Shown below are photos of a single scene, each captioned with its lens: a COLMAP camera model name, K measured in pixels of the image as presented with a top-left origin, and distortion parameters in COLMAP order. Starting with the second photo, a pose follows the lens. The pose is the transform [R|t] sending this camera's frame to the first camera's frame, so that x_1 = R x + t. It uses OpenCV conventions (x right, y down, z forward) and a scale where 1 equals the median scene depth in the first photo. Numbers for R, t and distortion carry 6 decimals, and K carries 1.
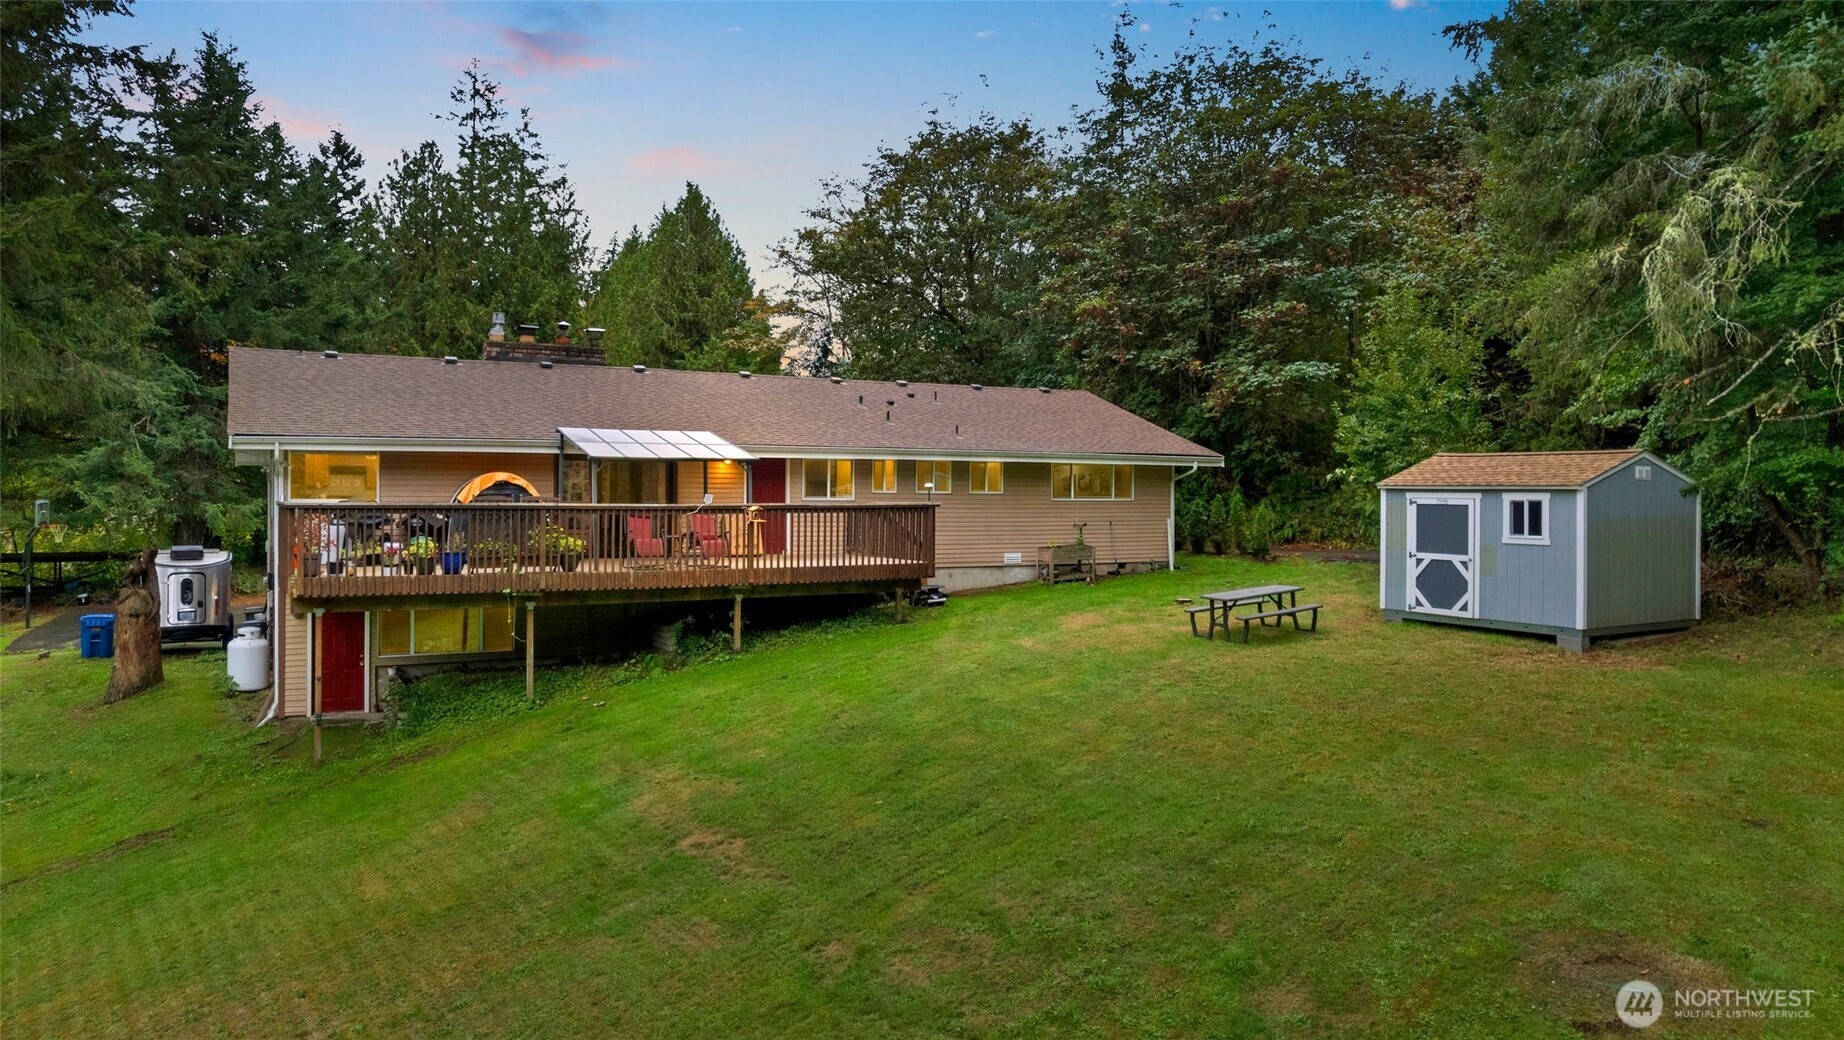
lens RADIAL K [[1263.2, 0, 935.7], [0, 1263.2, 502.3], [0, 0, 1]] dist [-0.060378, 0.002144]
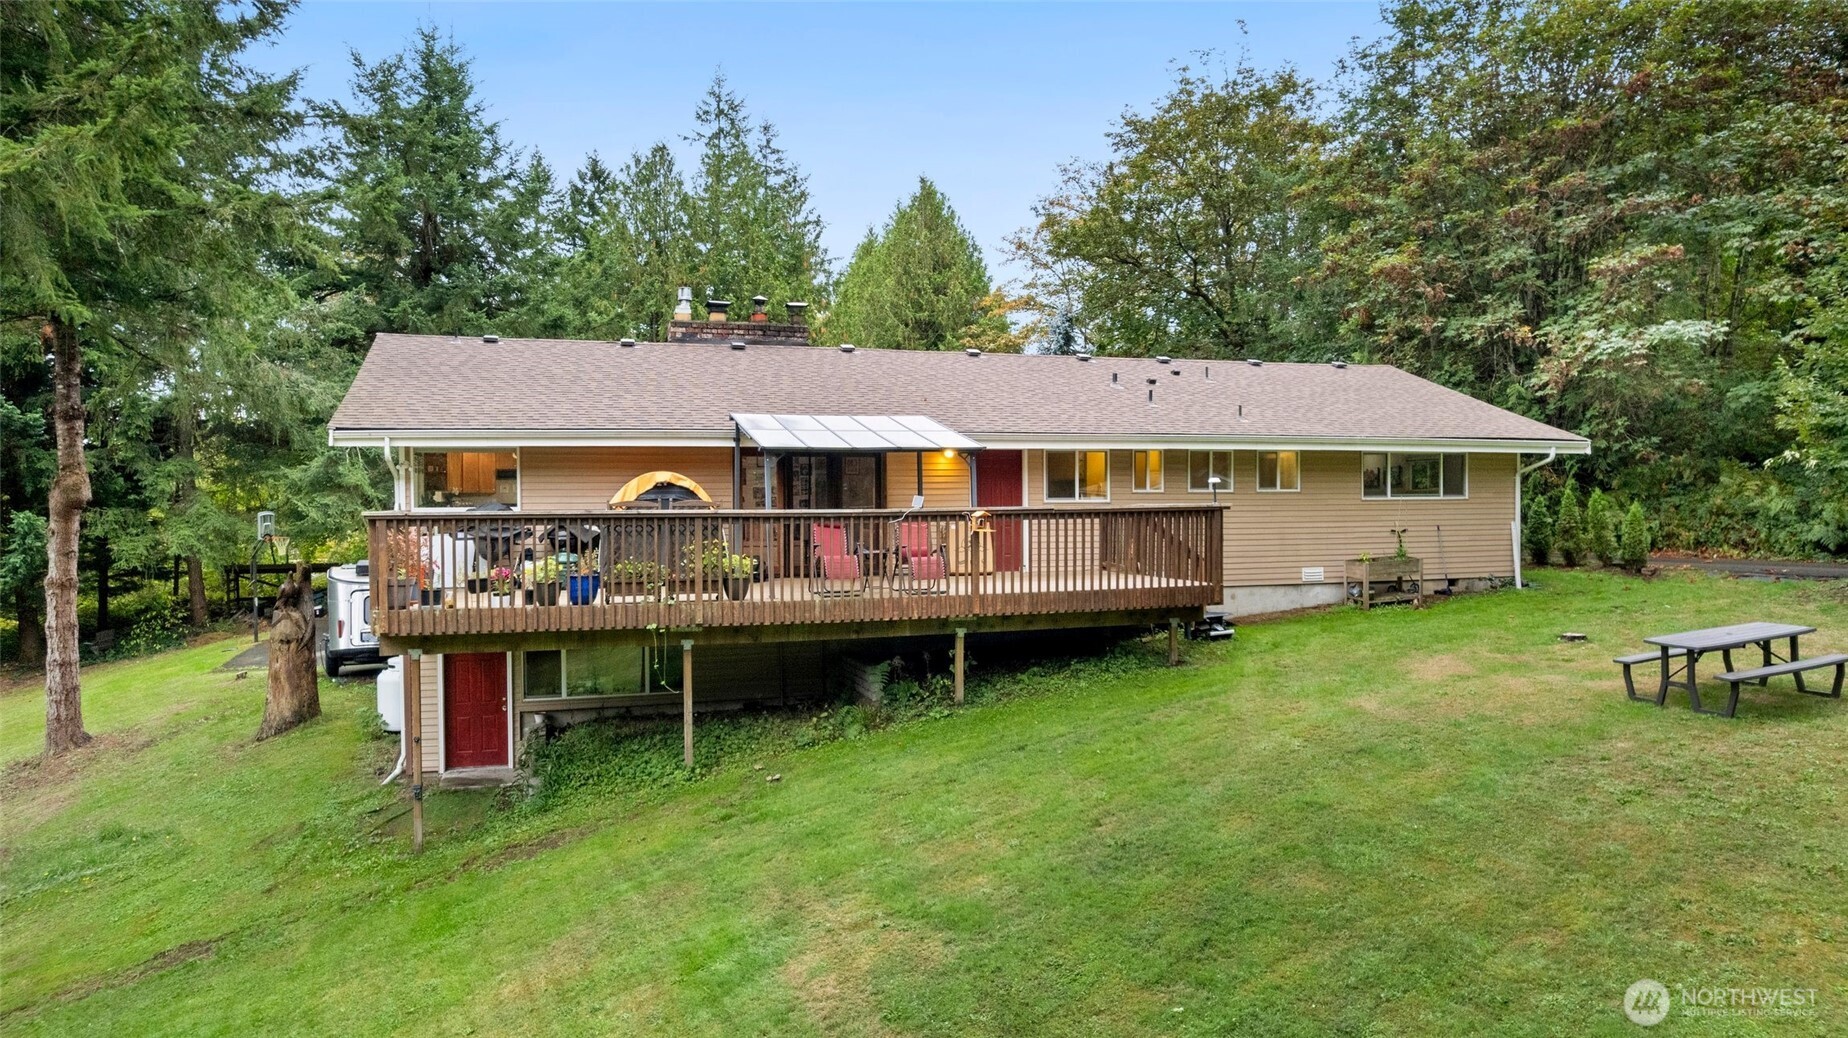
lens RADIAL K [[1208.1, 0, 927.5], [0, 1208.1, 521.2], [0, 0, 1]] dist [-0.037262, 0.005102]
pose [[0.979919, -0.008213, -0.199229, -0.029386], [0.010625, 0.999883, 0.011037, 0.000969], [0.199115, -0.012933, 0.979891, 0.272418]]
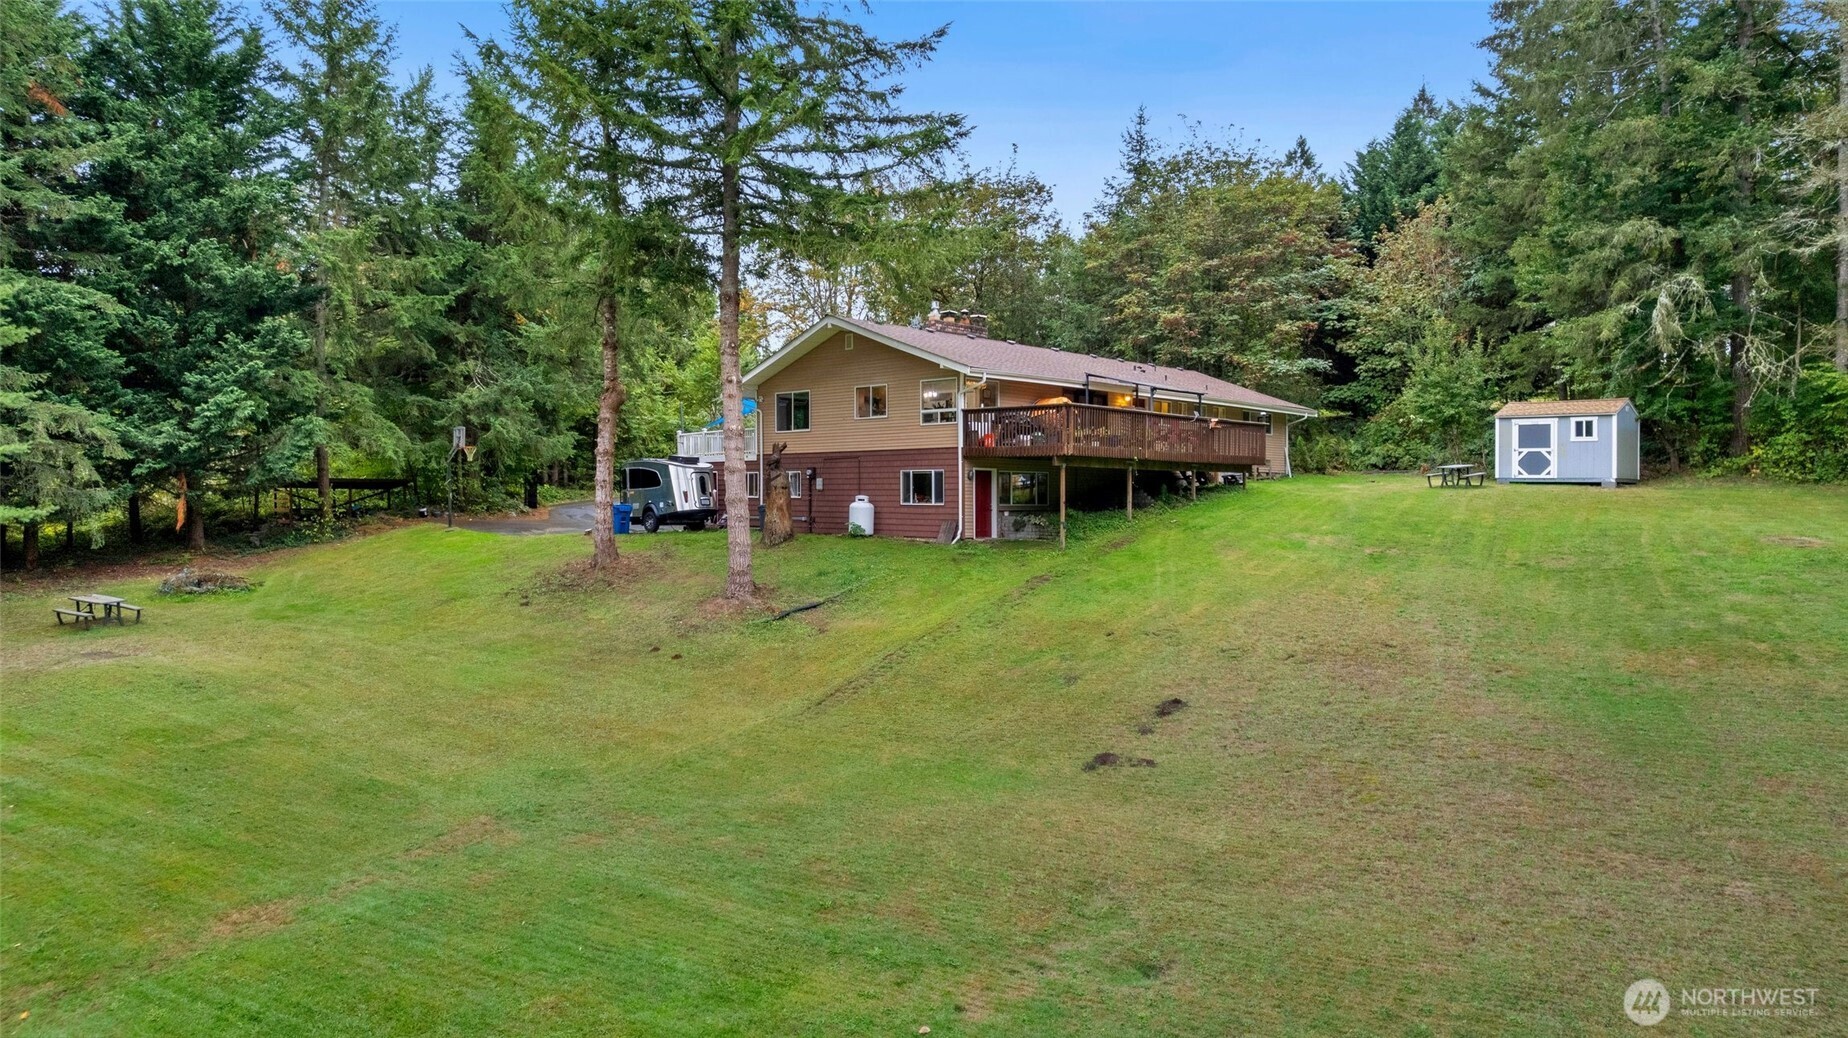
lens RADIAL K [[1208.1, 0, 917.7], [0, 1208.1, 505.5], [0, 0, 1]] dist [-0.037262, 0.005102]
pose [[0.949723, 0.003634, 0.313071, -1.051684], [-0.003774, 0.999993, -0.000160, 0.124829], [-0.313069, -0.001030, 0.949730, -0.493288]]
